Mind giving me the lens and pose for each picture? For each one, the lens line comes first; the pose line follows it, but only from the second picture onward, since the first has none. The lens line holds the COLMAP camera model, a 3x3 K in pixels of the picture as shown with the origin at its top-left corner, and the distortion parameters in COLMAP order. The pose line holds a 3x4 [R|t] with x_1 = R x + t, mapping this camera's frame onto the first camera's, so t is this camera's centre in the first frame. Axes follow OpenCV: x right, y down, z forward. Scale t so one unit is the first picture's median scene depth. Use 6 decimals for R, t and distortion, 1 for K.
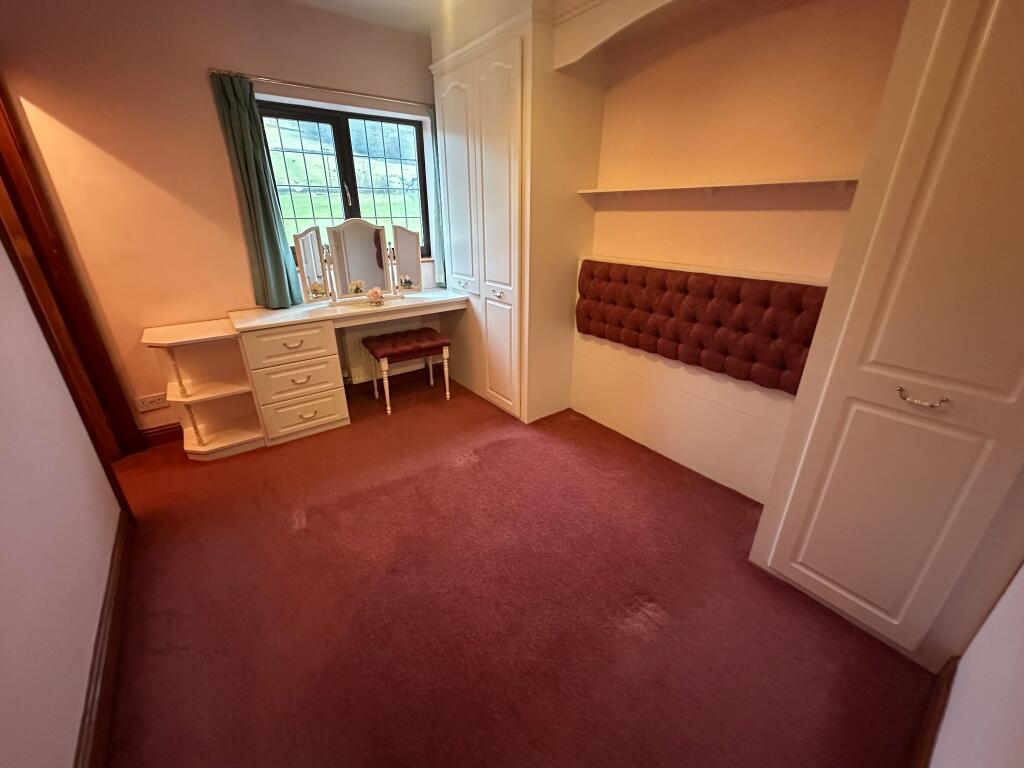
lens RADIAL K [[405.5, 0, 511.2], [0, 405.5, 388.6], [0, 0, 1]] dist [-0.005106, -0.000936]
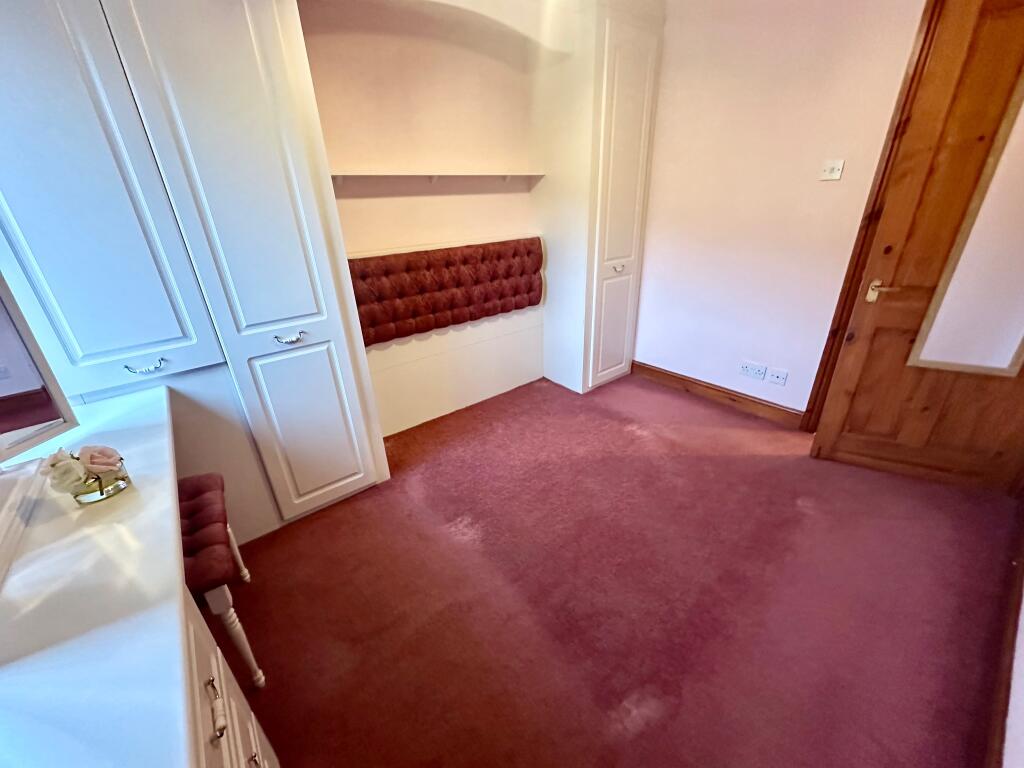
lens RADIAL K [[405.5, 0, 516.8], [0, 405.5, 382.0], [0, 0, 1]] dist [-0.005106, -0.000936]
pose [[-0.040053, -0.415229, 0.908835, -0.814758], [0.427096, 0.815172, 0.391259, -0.355459], [-0.903319, 0.403830, 0.144692, 0.829705]]
